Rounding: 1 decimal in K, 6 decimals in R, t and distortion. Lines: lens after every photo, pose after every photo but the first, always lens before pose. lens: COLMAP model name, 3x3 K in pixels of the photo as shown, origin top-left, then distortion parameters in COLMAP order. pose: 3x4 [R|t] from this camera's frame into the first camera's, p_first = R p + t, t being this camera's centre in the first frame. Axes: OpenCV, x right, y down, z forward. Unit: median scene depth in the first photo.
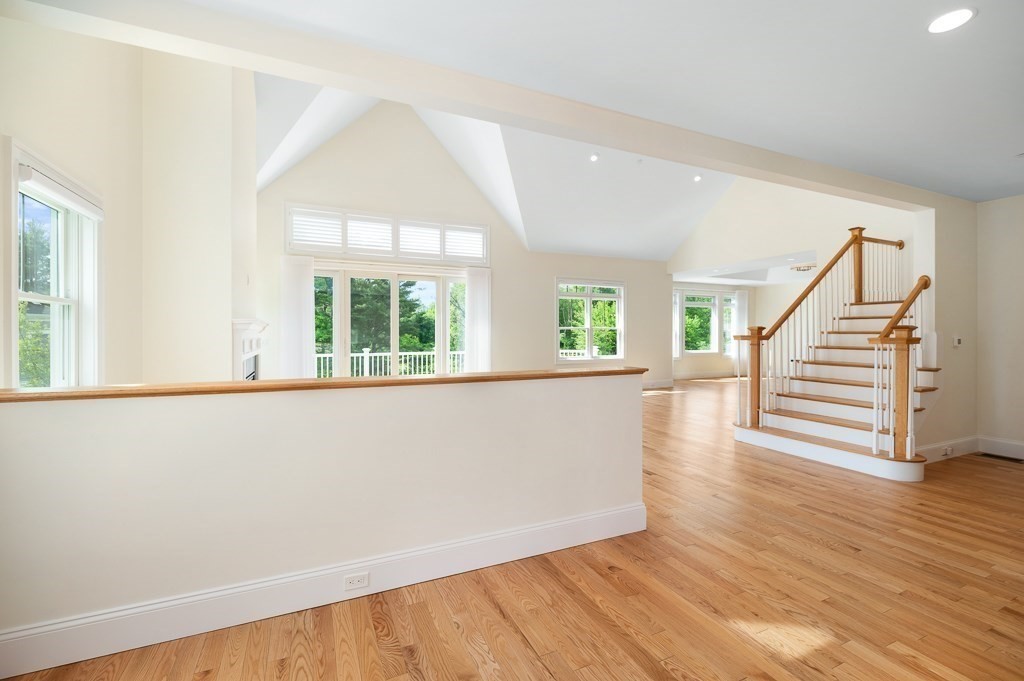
lens RADIAL K [[444.5, 0, 513.6], [0, 444.5, 332.2], [0, 0, 1]] dist [-0.002259, -0.000271]
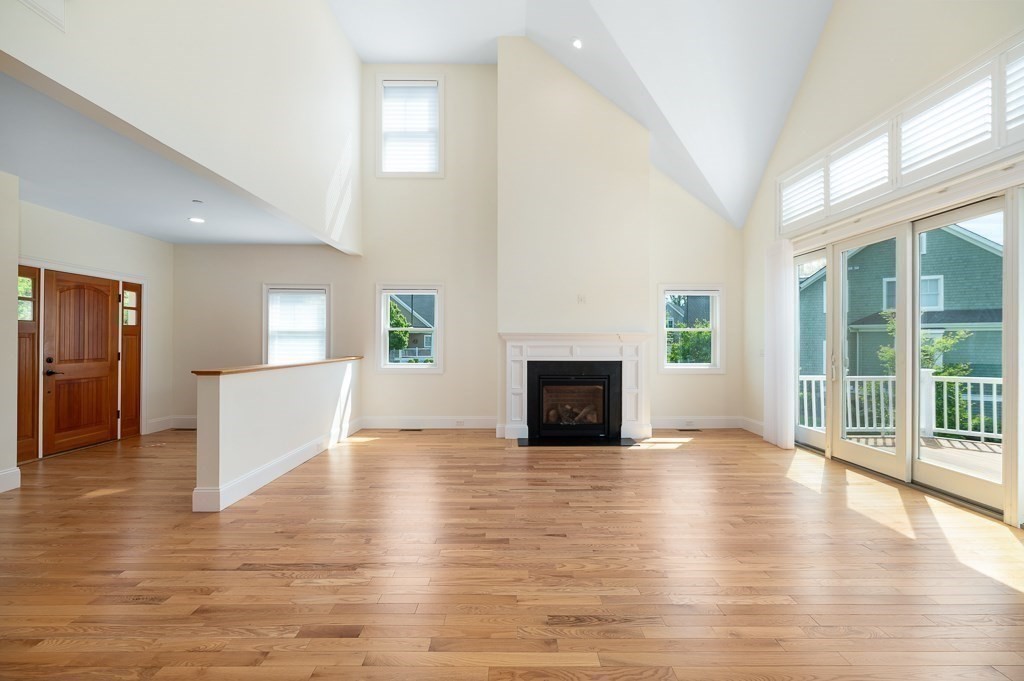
lens RADIAL K [[444.5, 0, 508.4], [0, 444.5, 342.5], [0, 0, 1]] dist [-0.002259, -0.000271]
pose [[-0.418155, -0.005330, -0.908360, 0.383775], [-0.005106, 0.999981, -0.003517, 0.005733], [0.908361, 0.003167, -0.418174, 0.849604]]
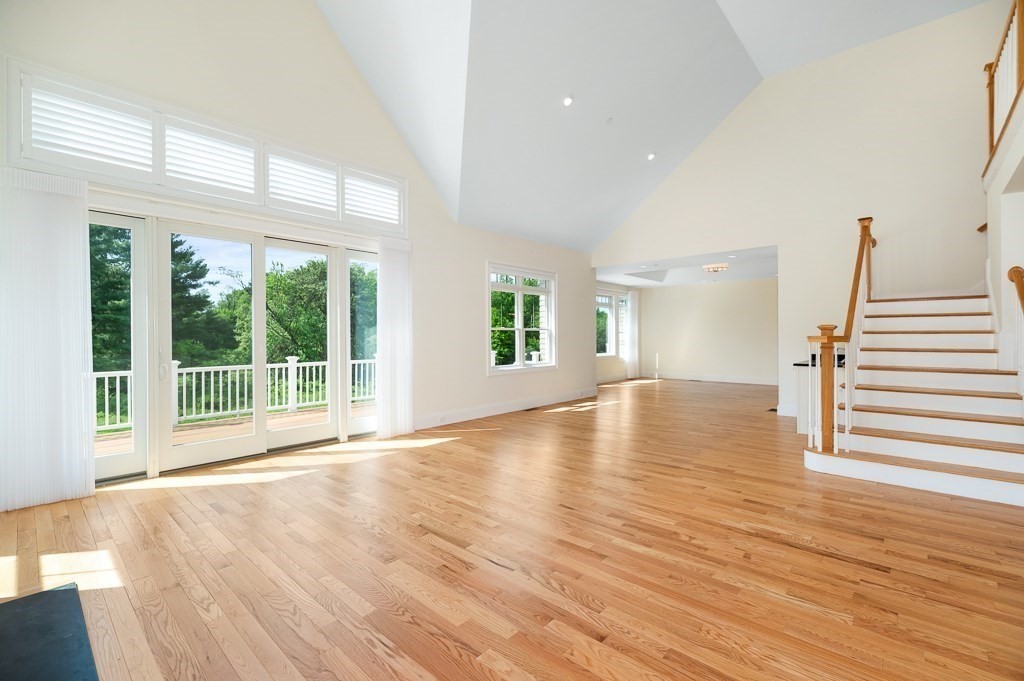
lens RADIAL K [[444.5, 0, 510.6], [0, 444.5, 335.7], [0, 0, 1]] dist [-0.002259, -0.000271]
pose [[0.919515, -0.005263, 0.393020, -0.203545], [0.005124, 0.999986, 0.001402, 0.001716], [-0.393022, 0.000724, 0.919529, 0.347505]]
